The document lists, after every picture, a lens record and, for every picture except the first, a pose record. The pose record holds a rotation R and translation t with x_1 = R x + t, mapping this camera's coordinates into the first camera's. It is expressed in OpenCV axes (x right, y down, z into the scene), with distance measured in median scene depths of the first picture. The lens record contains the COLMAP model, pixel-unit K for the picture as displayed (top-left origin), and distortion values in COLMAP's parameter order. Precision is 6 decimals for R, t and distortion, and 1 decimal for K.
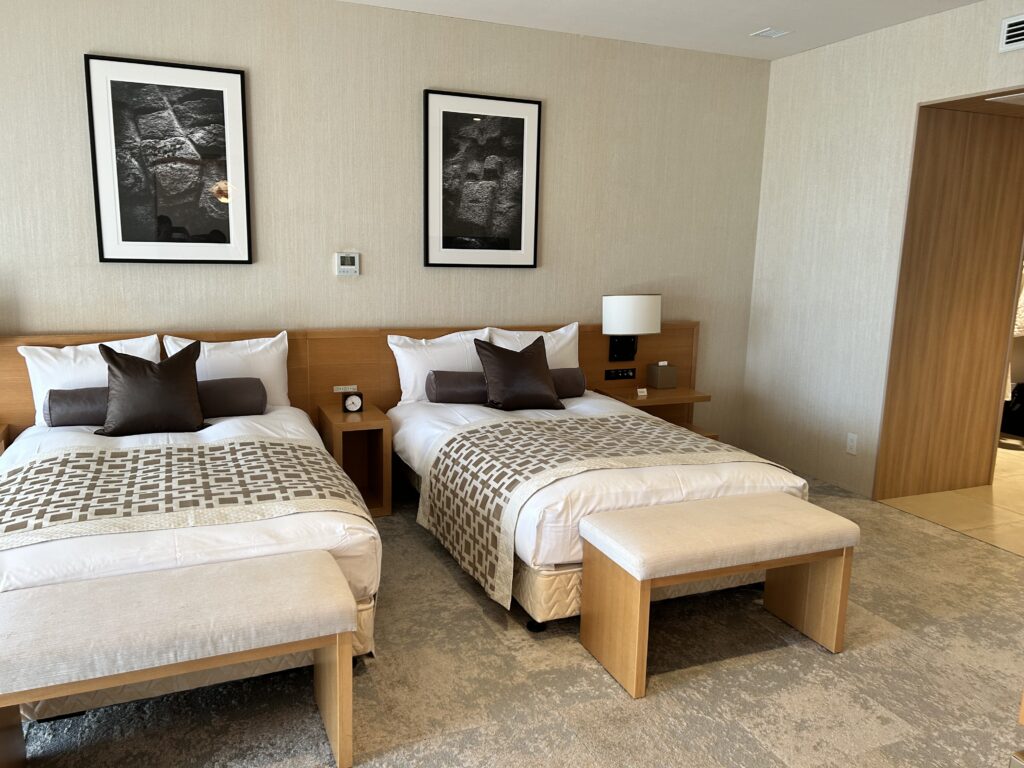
lens RADIAL K [[770.8, 0, 511.9], [0, 770.8, 384.5], [0, 0, 1]] dist [0.030643, -0.003885]
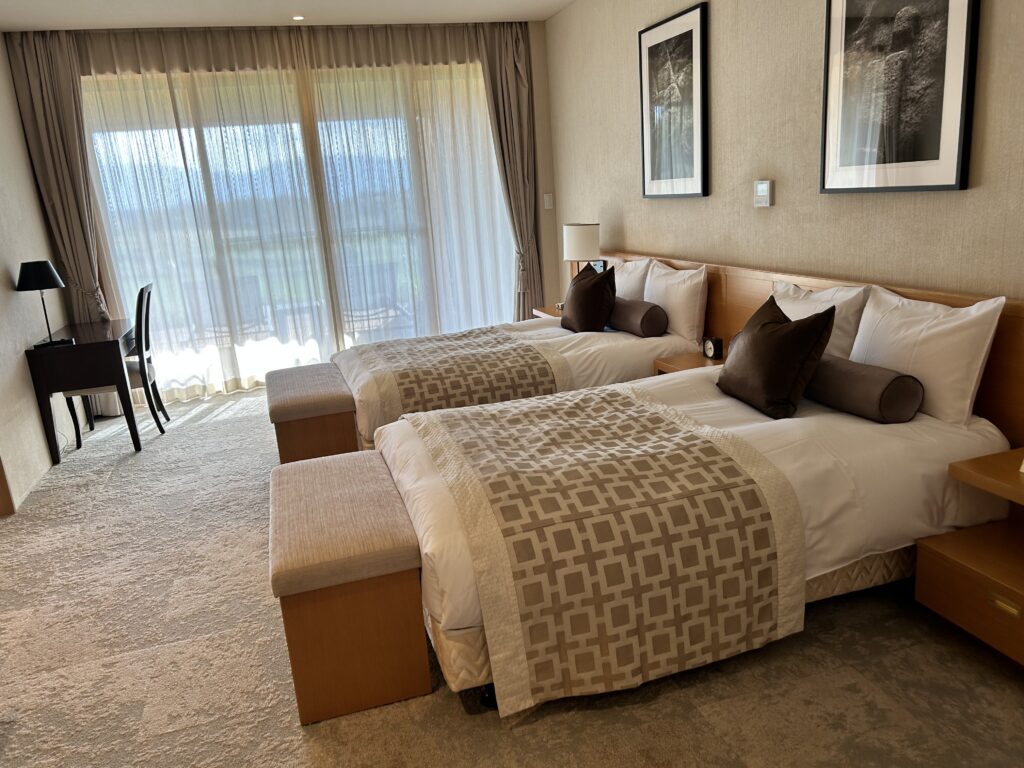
lens RADIAL K [[770.8, 0, 513.3], [0, 770.8, 384.5], [0, 0, 1]] dist [0.030643, -0.003885]
pose [[-0.076907, 0.227896, -0.970643, 0.774594], [-0.113900, 0.965145, 0.235630, -0.133191], [0.990511, 0.128678, -0.048269, 0.869115]]
